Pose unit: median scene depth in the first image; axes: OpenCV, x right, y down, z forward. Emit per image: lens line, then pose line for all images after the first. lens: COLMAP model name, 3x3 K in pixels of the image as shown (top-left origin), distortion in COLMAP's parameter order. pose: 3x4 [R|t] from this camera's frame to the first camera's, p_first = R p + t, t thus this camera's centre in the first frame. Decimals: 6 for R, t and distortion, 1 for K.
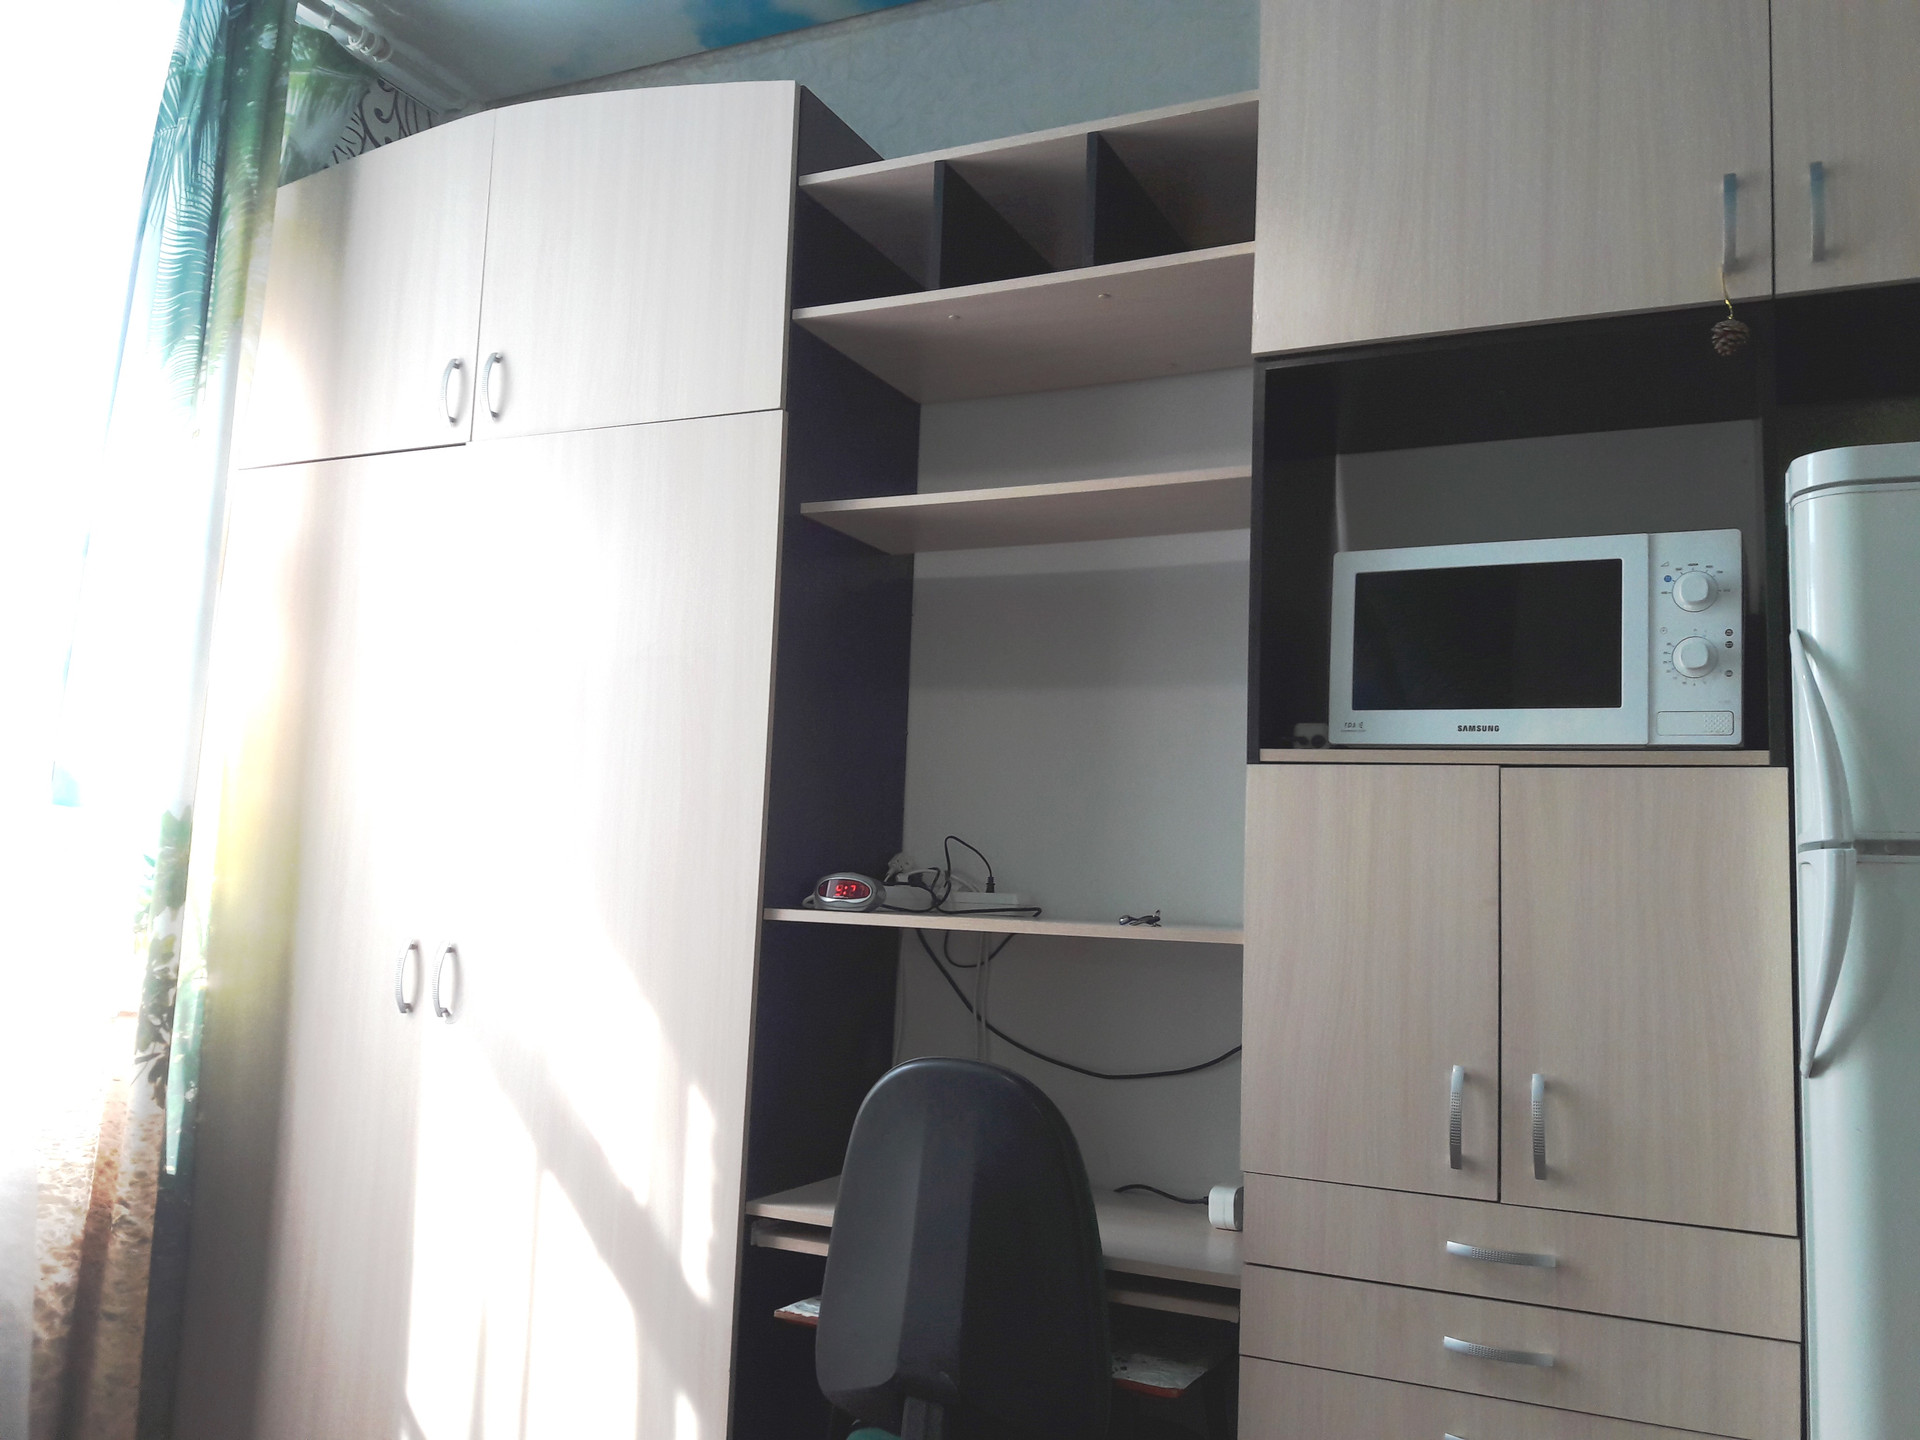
lens RADIAL K [[1544.0, 0, 960.9], [0, 1544.0, 673.3], [0, 0, 1]] dist [0.014310, 0.000231]
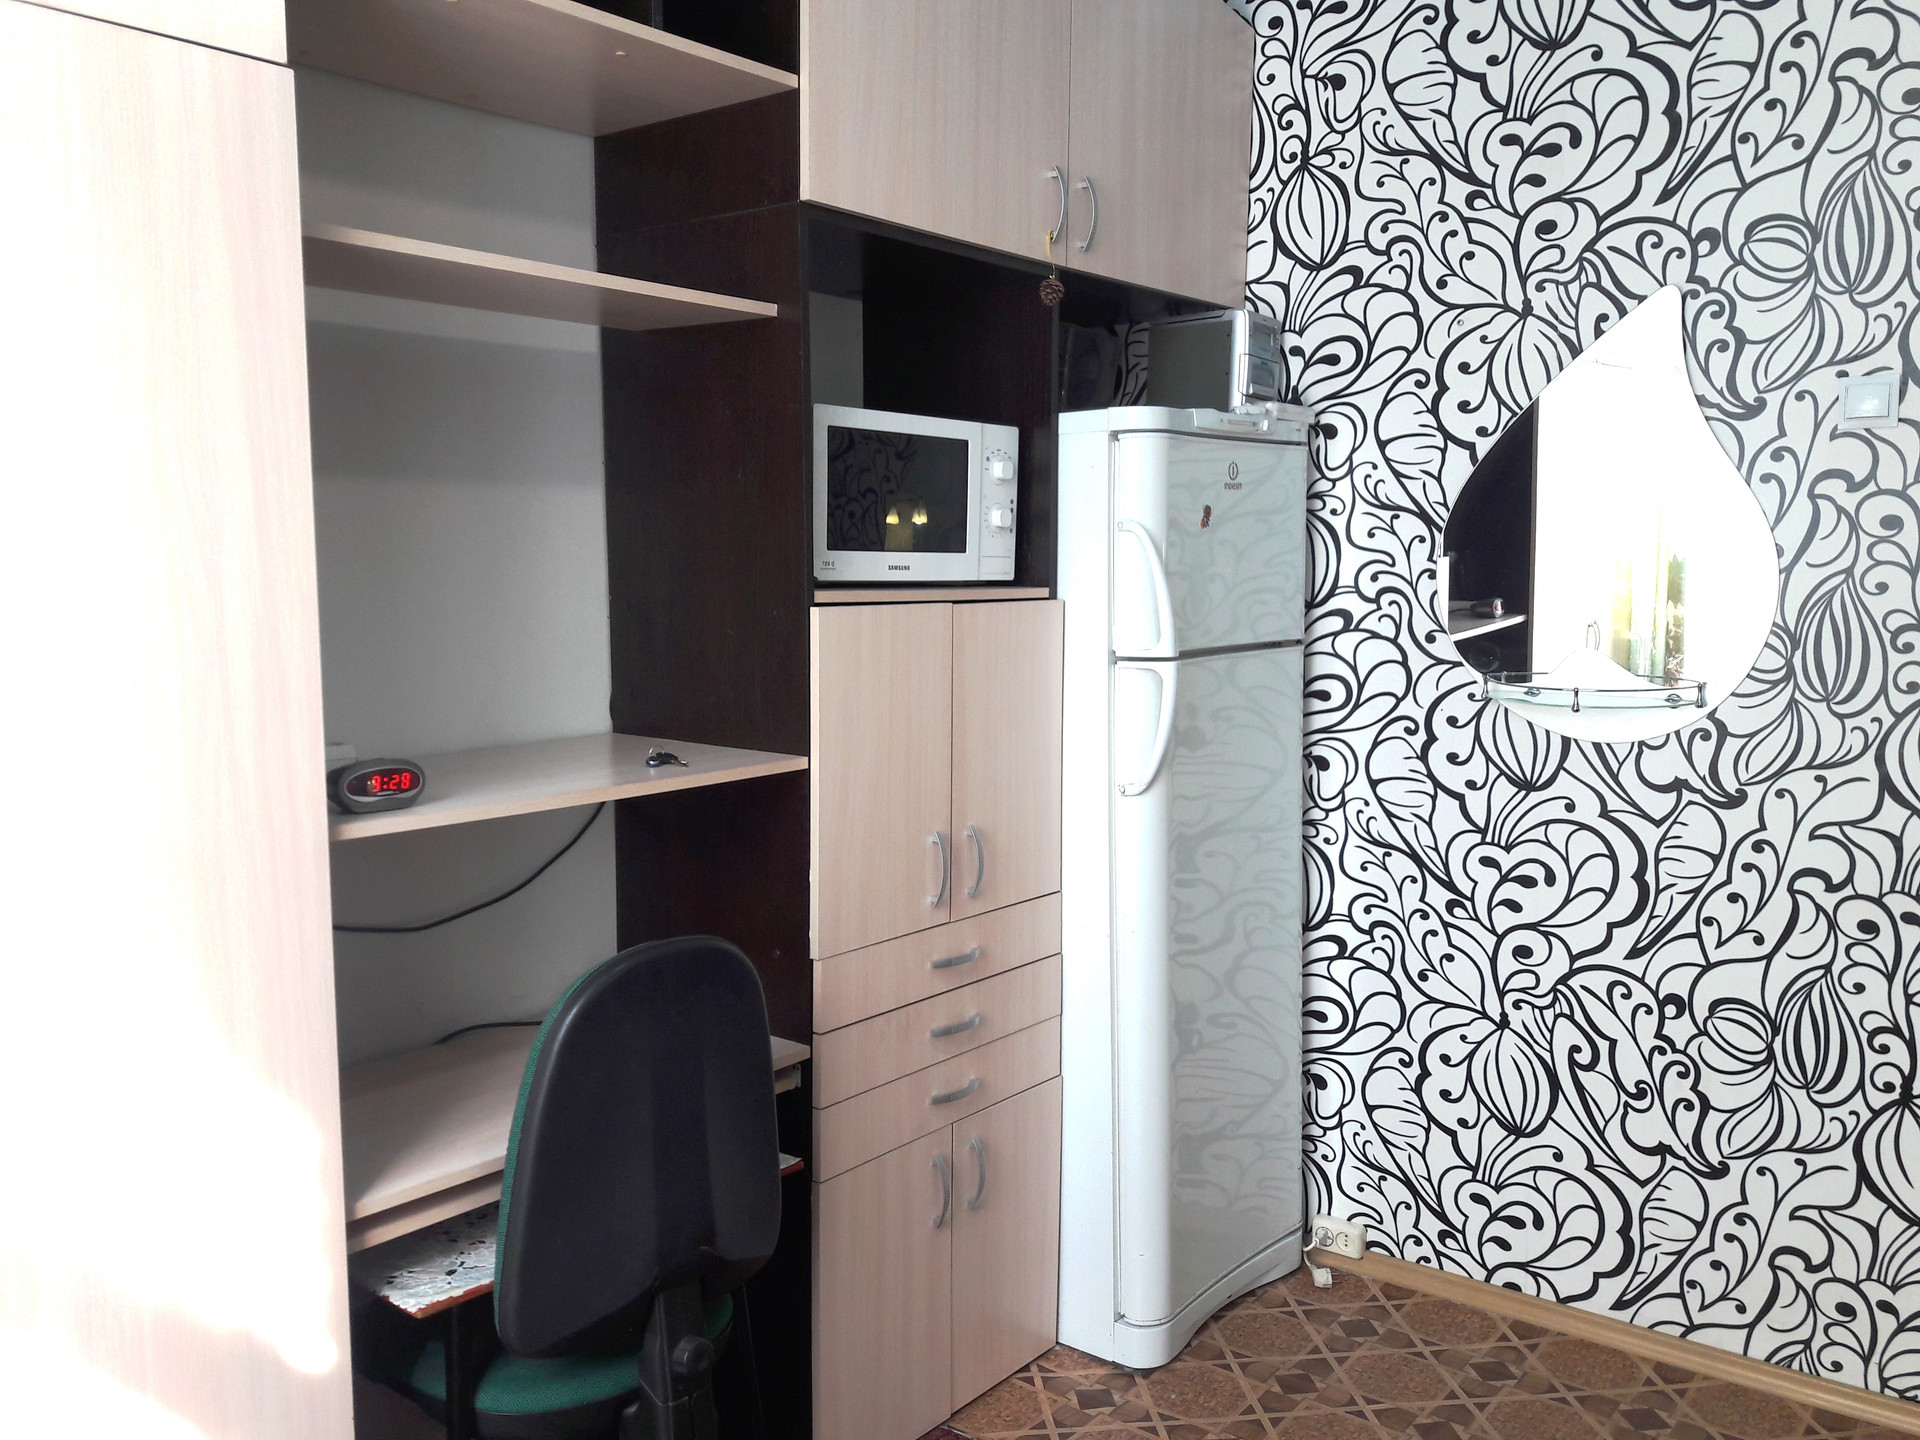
lens RADIAL K [[1546.7, 0, 950.4], [0, 1546.7, 730.5], [0, 0, 1]] dist [0.033304, -0.054060]
pose [[0.237950, -0.134915, 0.961862, -1.053653], [-0.114892, 0.979443, 0.165804, -0.056961], [-0.964458, -0.149963, 0.217558, 0.816138]]
